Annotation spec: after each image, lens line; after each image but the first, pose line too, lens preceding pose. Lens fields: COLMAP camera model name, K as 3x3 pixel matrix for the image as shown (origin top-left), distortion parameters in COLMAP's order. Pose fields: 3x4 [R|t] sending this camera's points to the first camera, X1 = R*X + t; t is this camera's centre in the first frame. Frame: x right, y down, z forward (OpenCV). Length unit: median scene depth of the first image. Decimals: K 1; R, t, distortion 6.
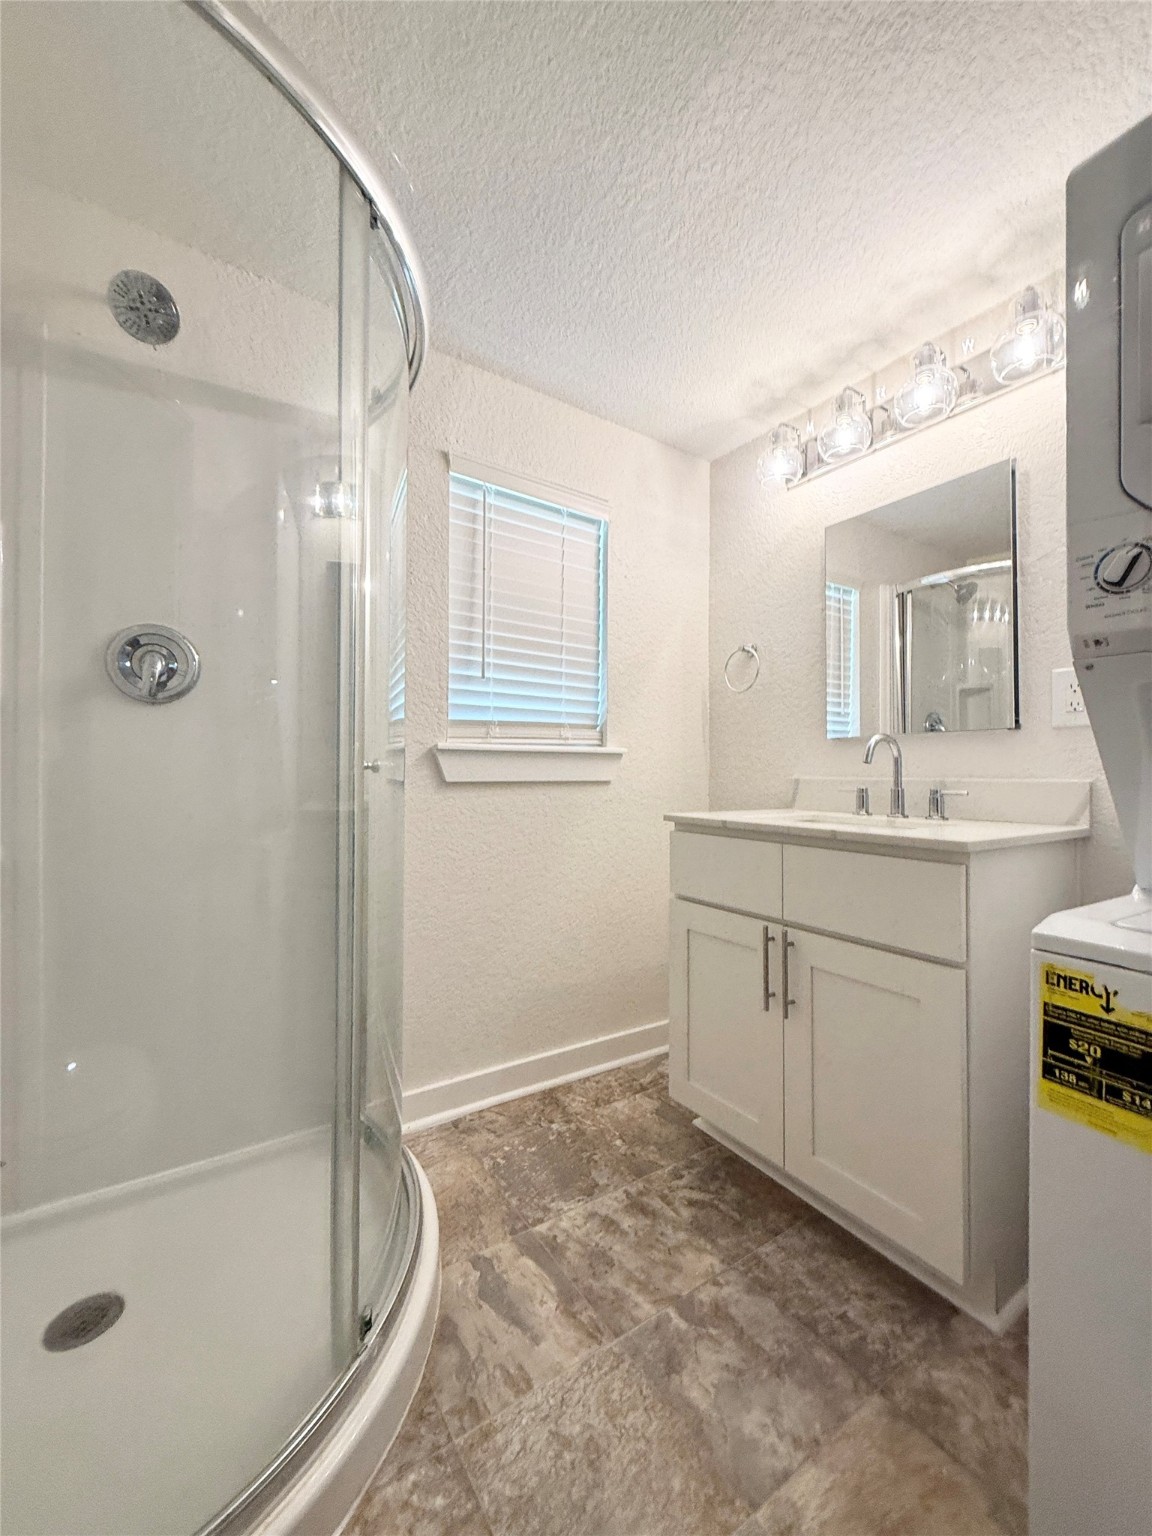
lens RADIAL K [[612.1, 0, 577.0], [0, 612.1, 761.3], [0, 0, 1]] dist [-0.000013, 0.000543]
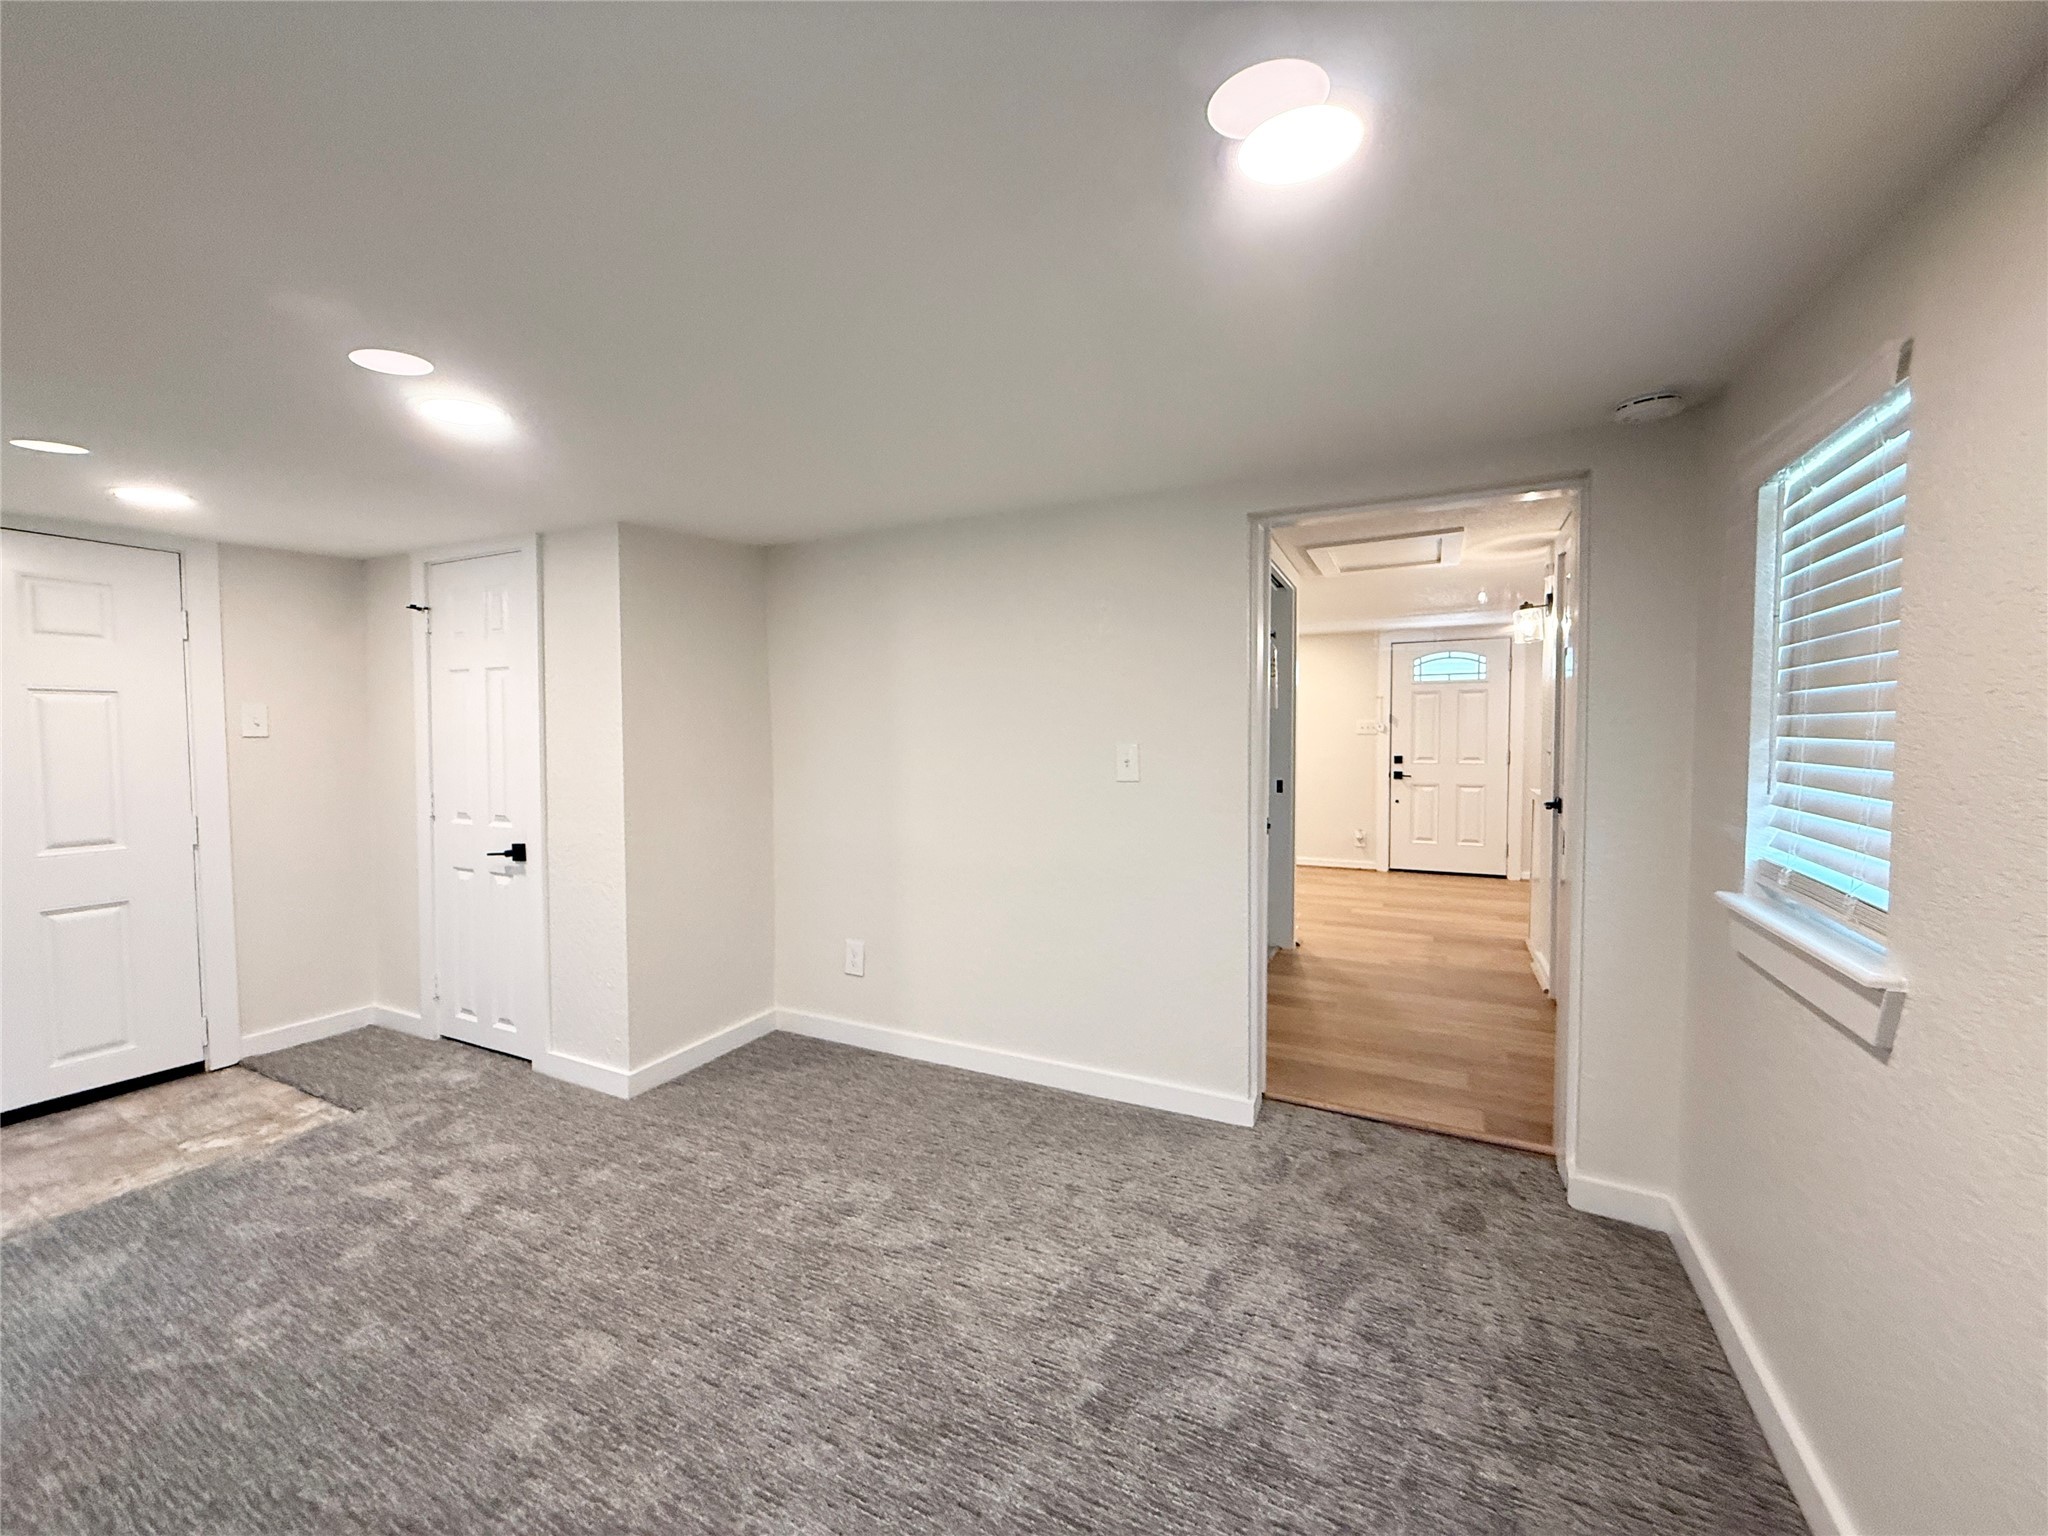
lens RADIAL K [[816.1, 0, 1024.8], [0, 816.1, 762.0], [0, 0, 1]] dist [-0.000013, 0.000543]
pose [[-0.513069, -0.044487, 0.857194, -2.529272], [-0.017833, 0.998993, 0.041172, -0.229648], [-0.858162, 0.005838, -0.513345, -0.228310]]
